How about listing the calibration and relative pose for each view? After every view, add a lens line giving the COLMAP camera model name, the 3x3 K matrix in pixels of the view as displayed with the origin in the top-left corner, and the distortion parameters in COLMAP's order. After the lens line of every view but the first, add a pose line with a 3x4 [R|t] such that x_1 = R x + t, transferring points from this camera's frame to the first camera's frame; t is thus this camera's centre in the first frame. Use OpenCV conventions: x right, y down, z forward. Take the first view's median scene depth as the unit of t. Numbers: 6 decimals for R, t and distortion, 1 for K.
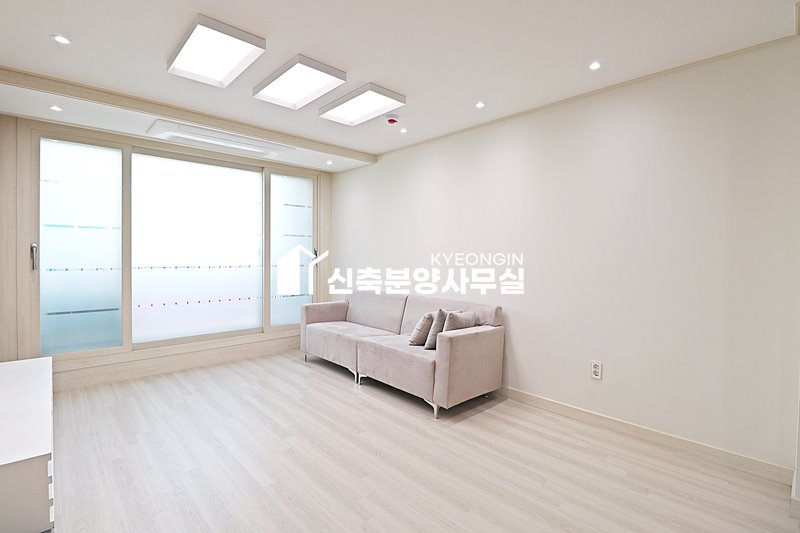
lens RADIAL K [[372.5, 0, 400.6], [0, 372.5, 259.7], [0, 0, 1]] dist [-0.004852, -0.009939]
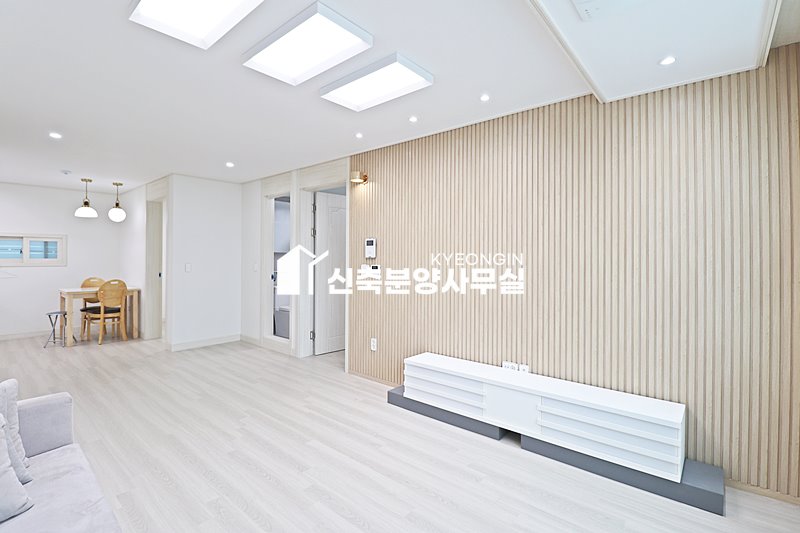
lens RADIAL K [[372.5, 0, 397.8], [0, 372.5, 254.7], [0, 0, 1]] dist [-0.004852, -0.009939]
pose [[-0.994383, -0.011590, -0.105202, -0.306016], [-0.012082, 0.999919, 0.004041, -0.036230], [0.105147, 0.005289, -0.994443, 1.385635]]
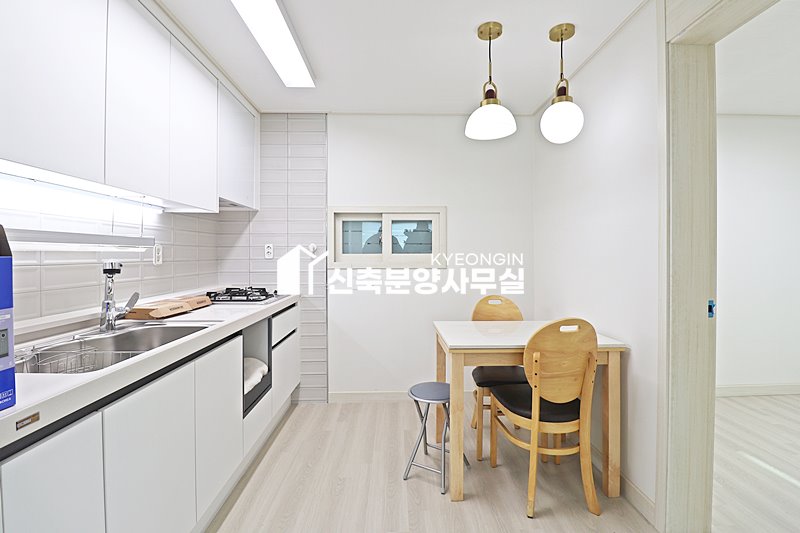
lens RADIAL K [[372.5, 0, 399.8], [0, 372.5, 258.3], [0, 0, 1]] dist [-0.004852, -0.009939]
pose [[-0.739639, -0.013407, 0.672870, 0.618314], [0.003861, 0.999701, 0.024163, 0.000947], [-0.672992, 0.020470, -0.739366, 0.128238]]
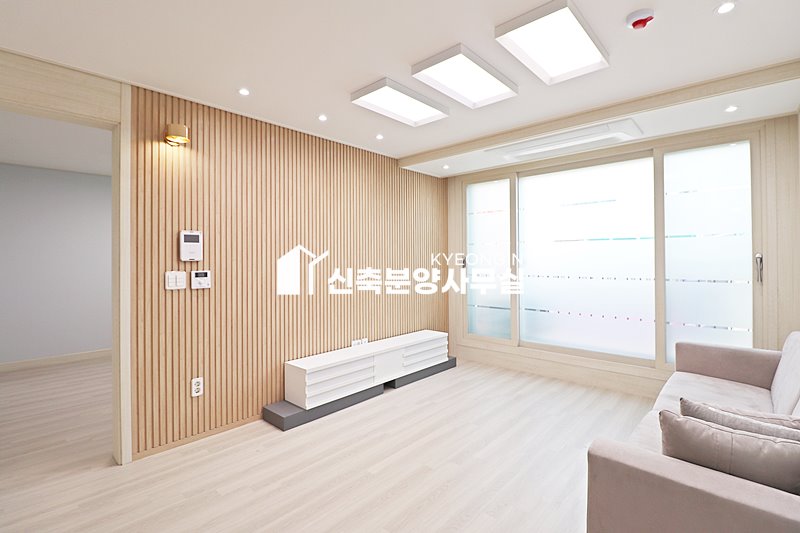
lens RADIAL K [[372.5, 0, 400.6], [0, 372.5, 257.6], [0, 0, 1]] dist [-0.004852, -0.009939]
pose [[0.071506, -0.010383, -0.997386, 0.469608], [-0.006645, 0.999919, -0.010886, -0.021490], [0.997418, 0.007406, 0.071431, 0.597695]]
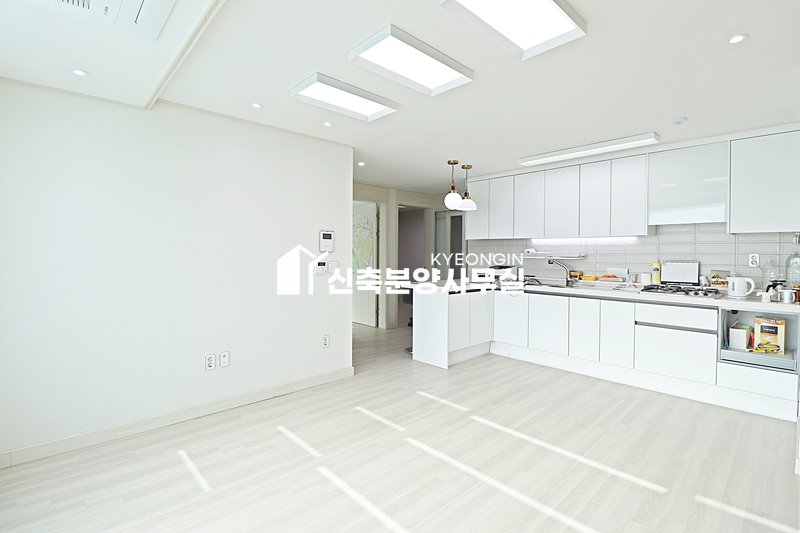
lens RADIAL K [[372.5, 0, 398.2], [0, 372.5, 263.1], [0, 0, 1]] dist [-0.004852, -0.009939]
pose [[0.032000, -0.033685, 0.998920, -0.882243], [0.007255, 0.999413, 0.033470, -0.042919], [-0.999462, 0.006176, 0.032226, 0.786348]]
